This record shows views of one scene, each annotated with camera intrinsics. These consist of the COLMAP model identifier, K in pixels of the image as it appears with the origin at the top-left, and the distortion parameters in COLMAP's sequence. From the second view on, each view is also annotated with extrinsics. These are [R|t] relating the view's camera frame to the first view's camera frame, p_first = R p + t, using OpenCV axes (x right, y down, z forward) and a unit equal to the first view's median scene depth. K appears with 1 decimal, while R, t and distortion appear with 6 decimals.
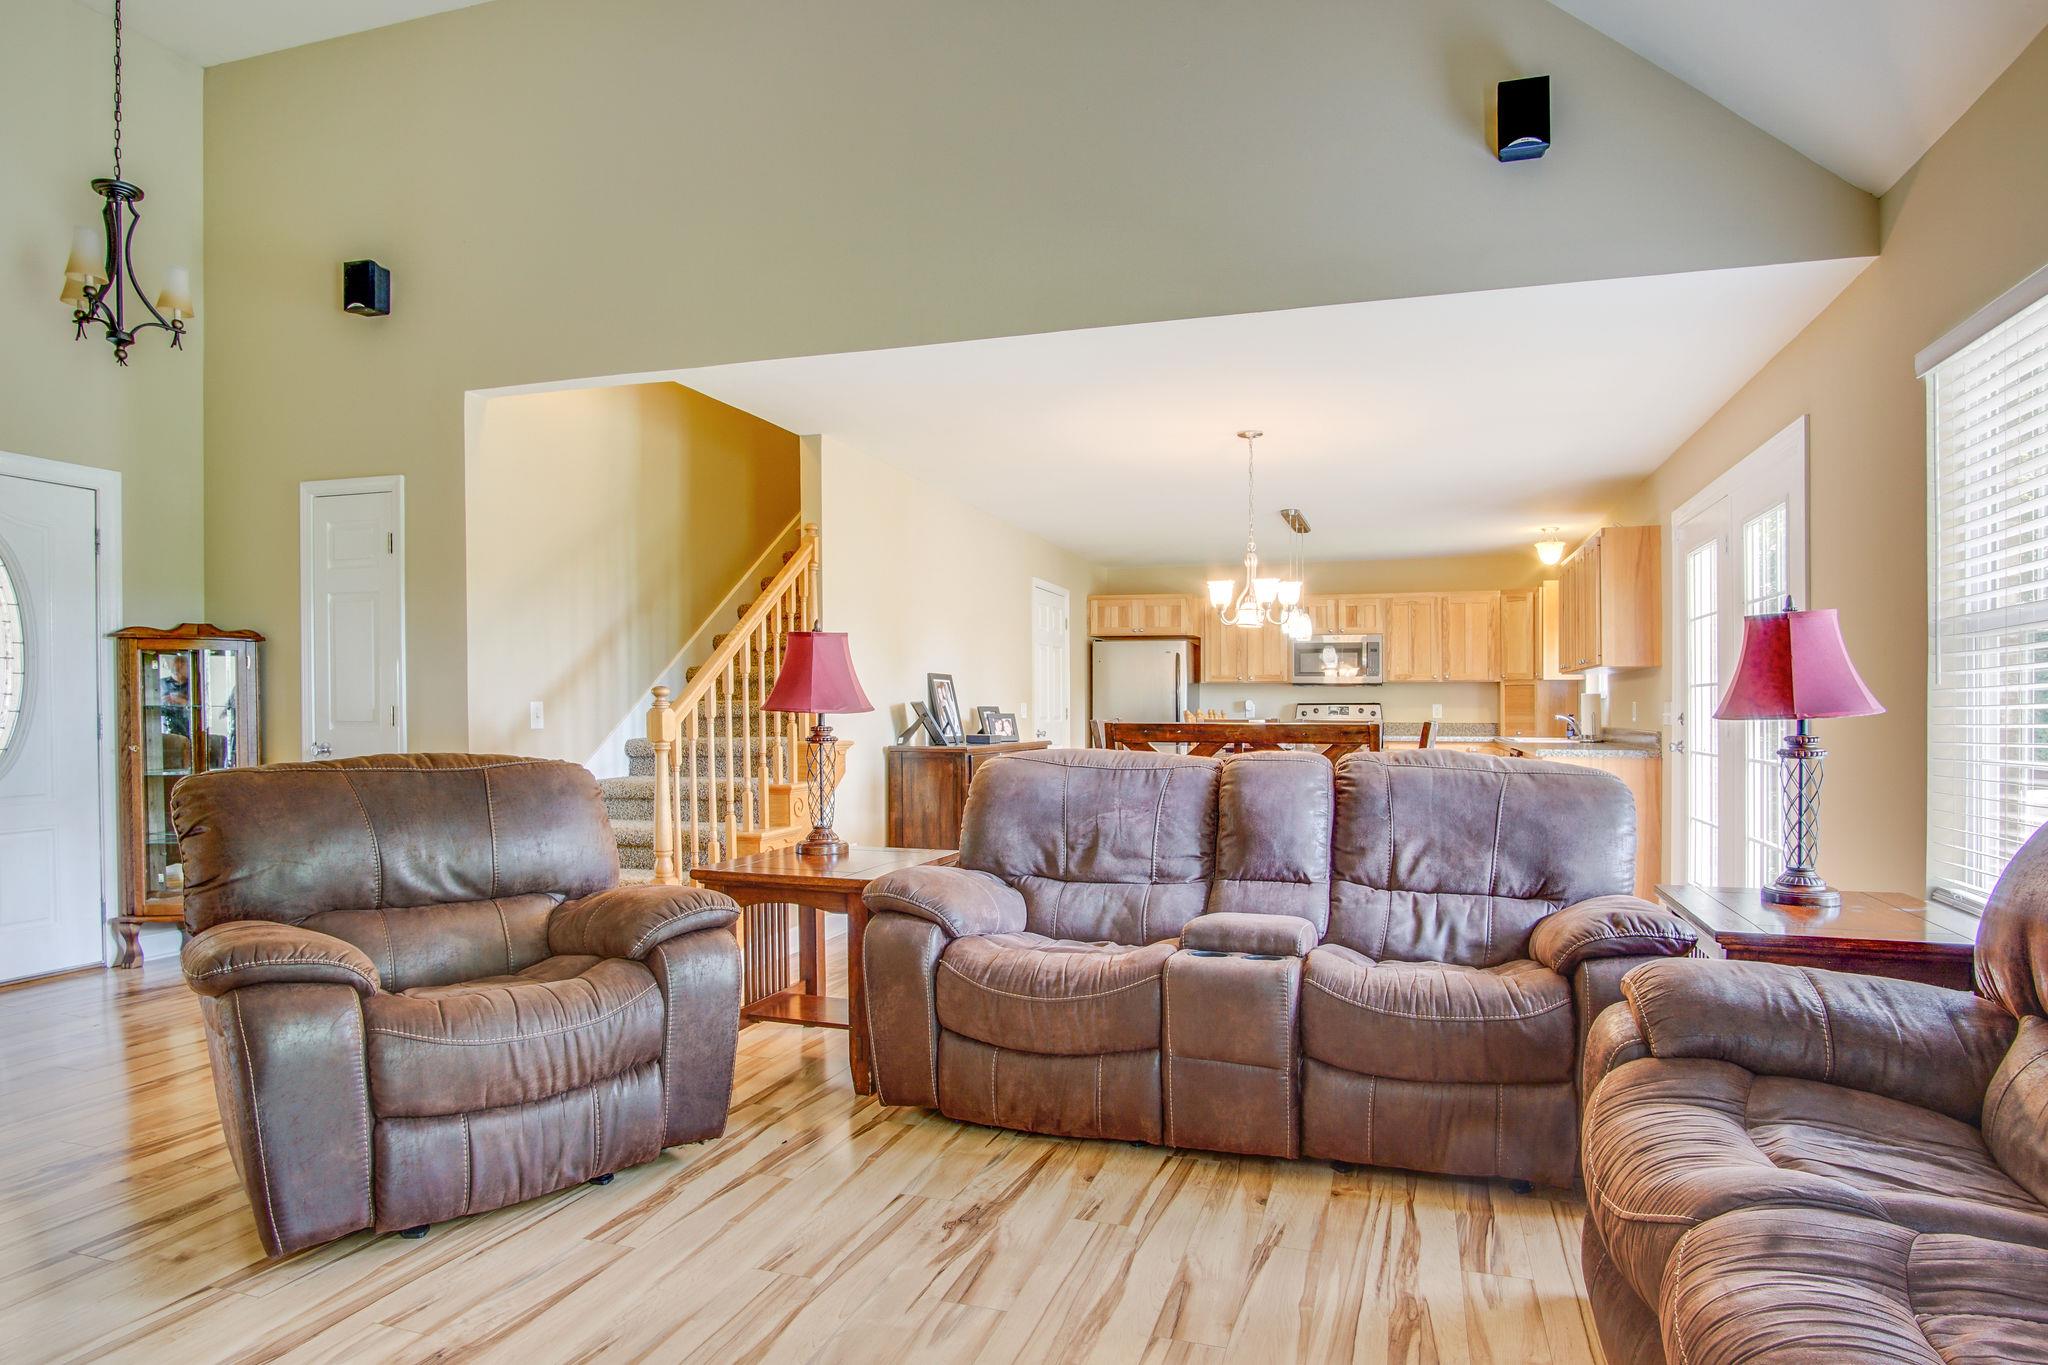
lens RADIAL K [[1118.7, 0, 1083.5], [0, 1118.7, 690.3], [0, 0, 1]] dist [-0.001701, 0.000025]
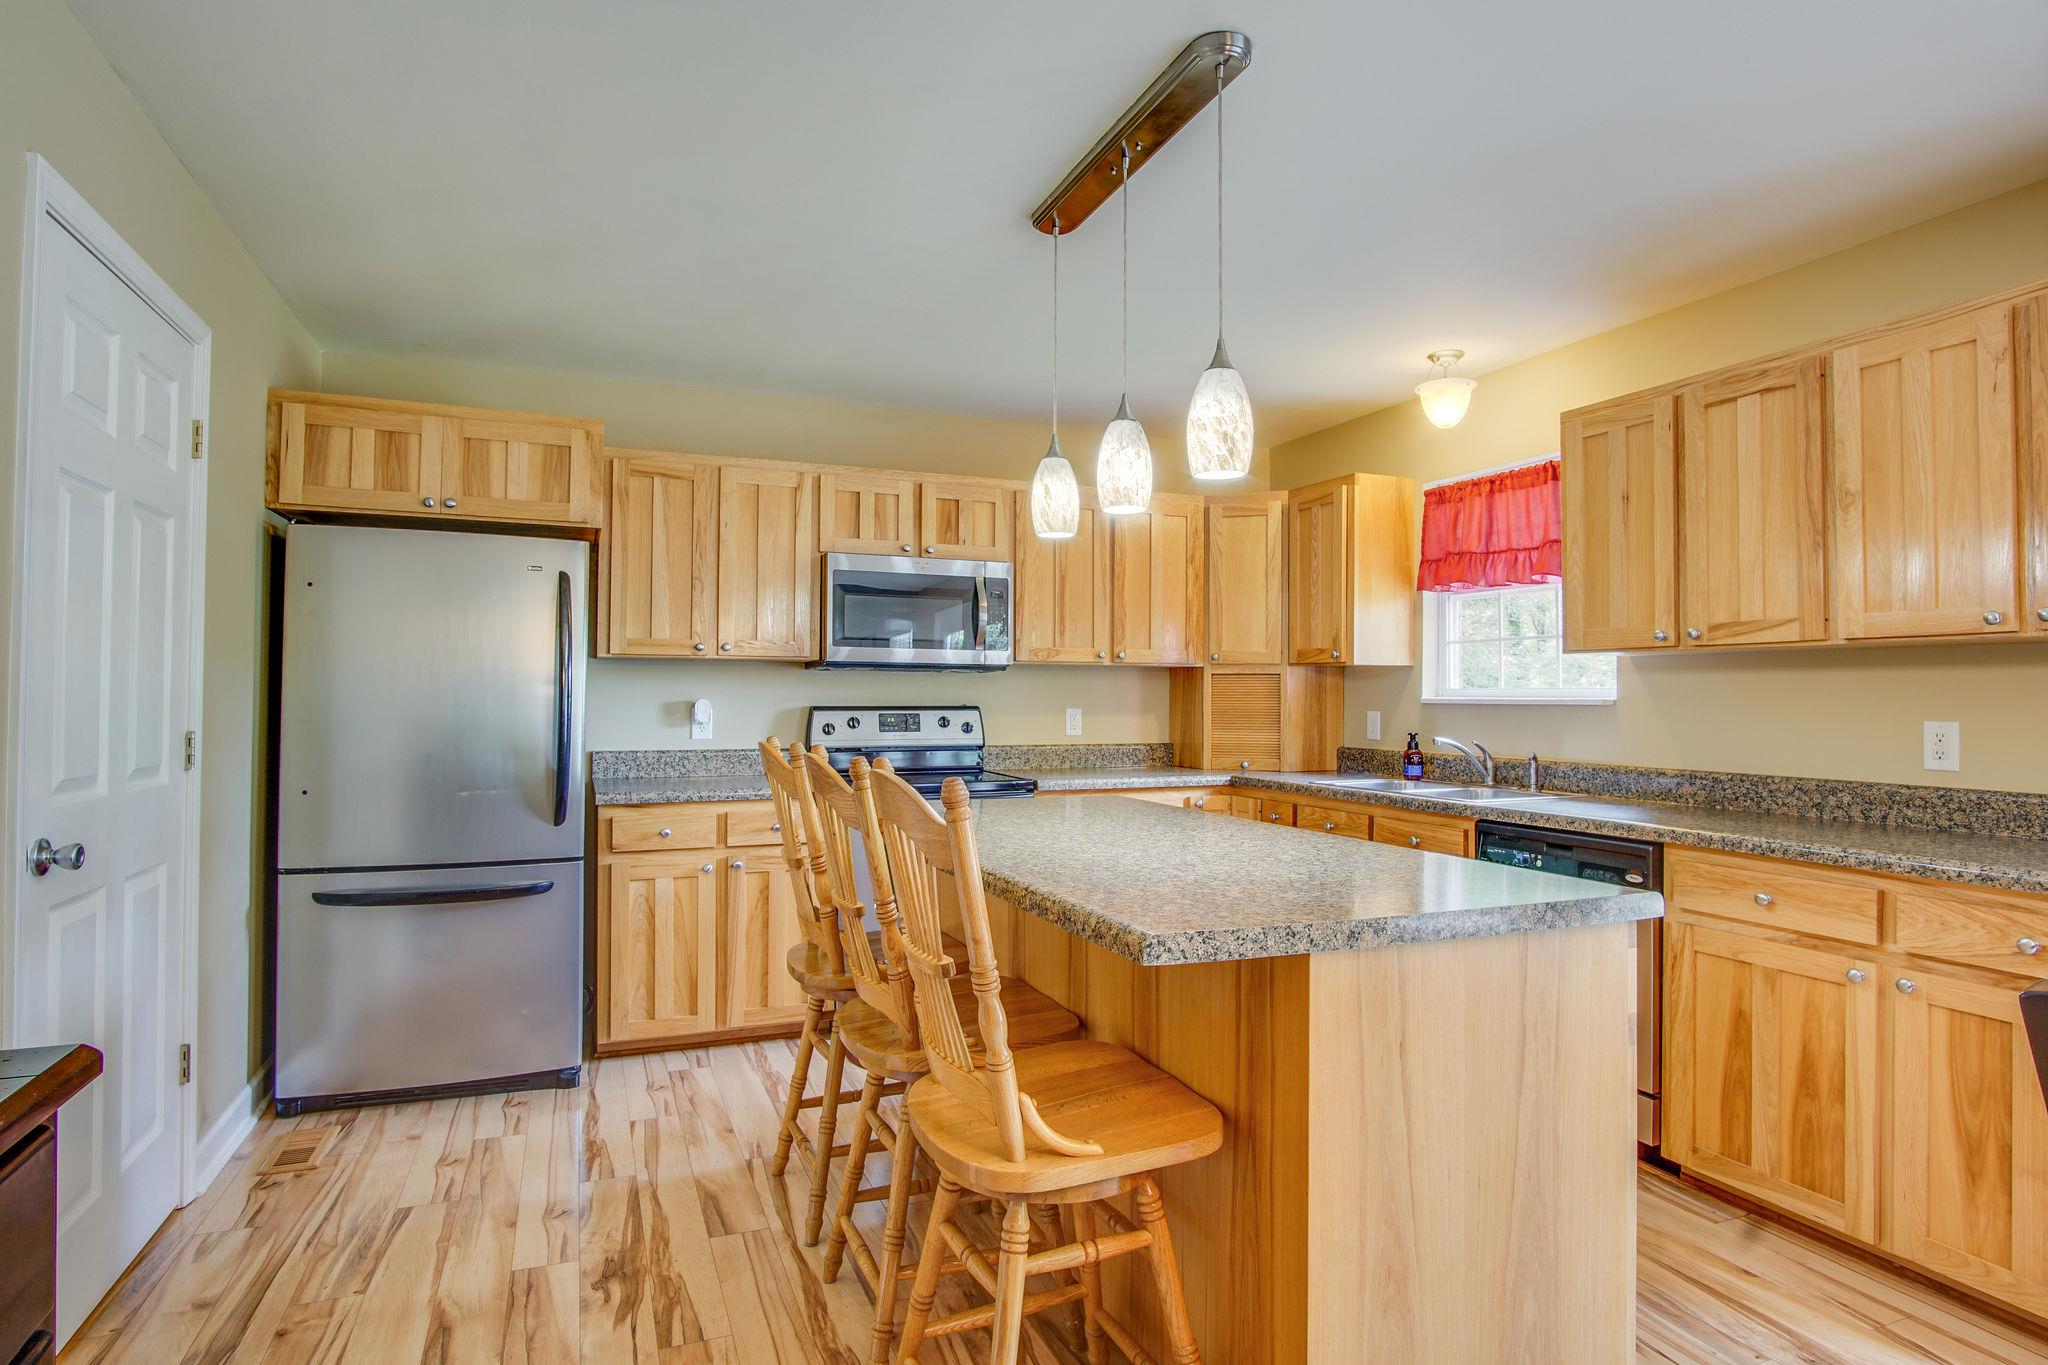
lens RADIAL K [[1087.9, 0, 1011.7], [0, 1087.9, 676.5], [0, 0, 1]] dist [-0.032687, 0.006349]
pose [[0.792108, 0.013763, 0.610226, -0.015180], [-0.014542, 0.999888, -0.003676, -0.000068], [-0.610208, -0.005962, 0.792219, 0.631087]]
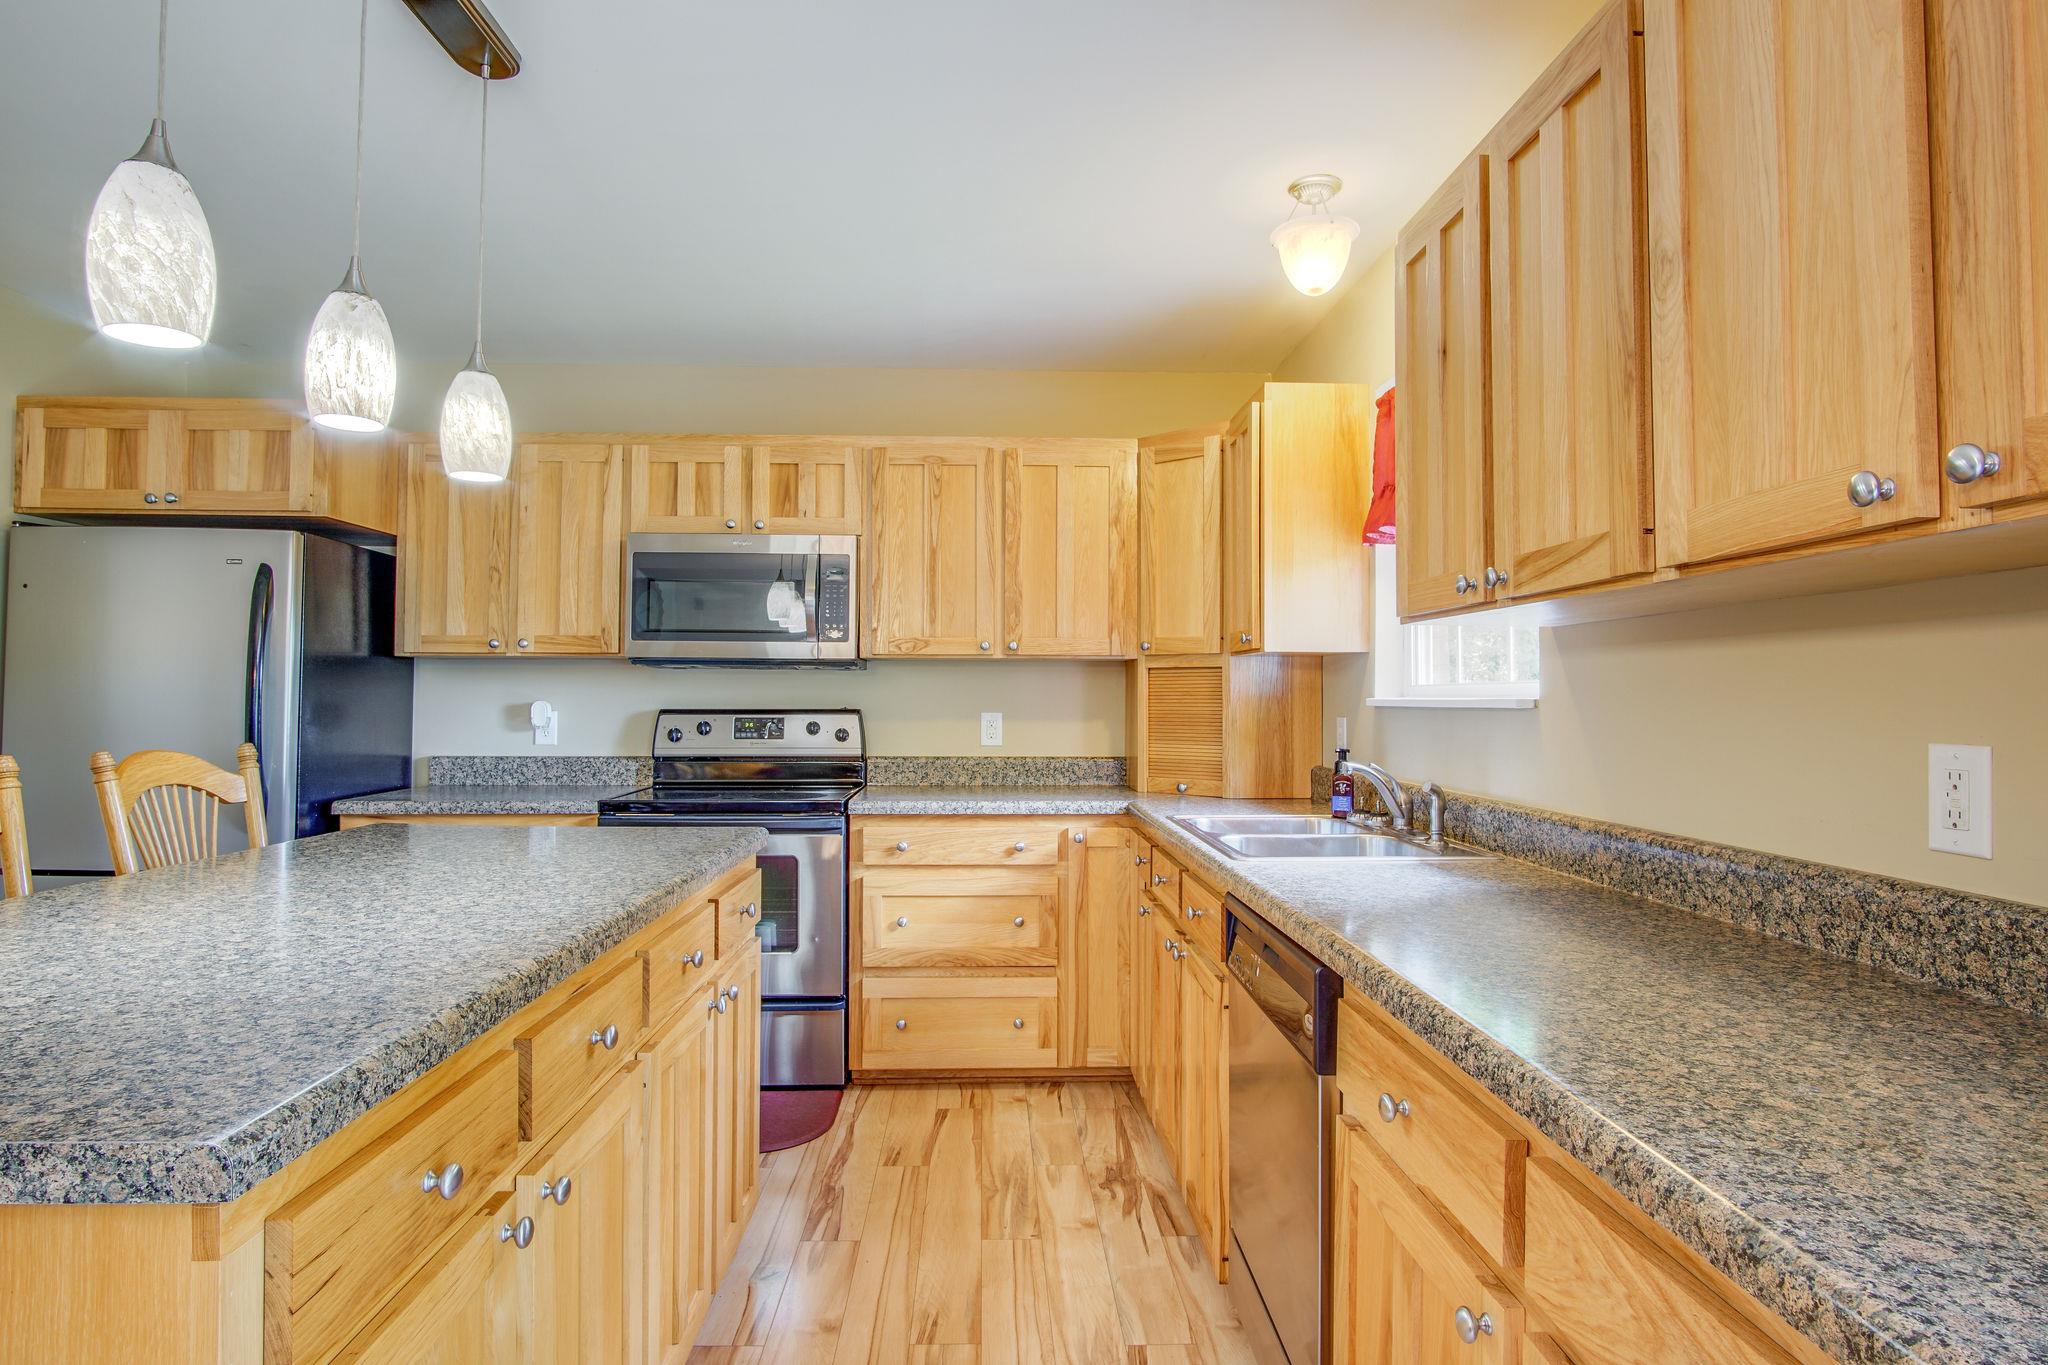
lens RADIAL K [[1087.9, 0, 1017.5], [0, 1087.9, 671.7], [0, 0, 1]] dist [-0.032687, 0.006349]
pose [[0.950741, 0.009882, 0.309829, 0.202197], [-0.007559, 0.999934, -0.008696, 0.000512], [-0.309894, 0.005926, 0.950753, 0.618729]]
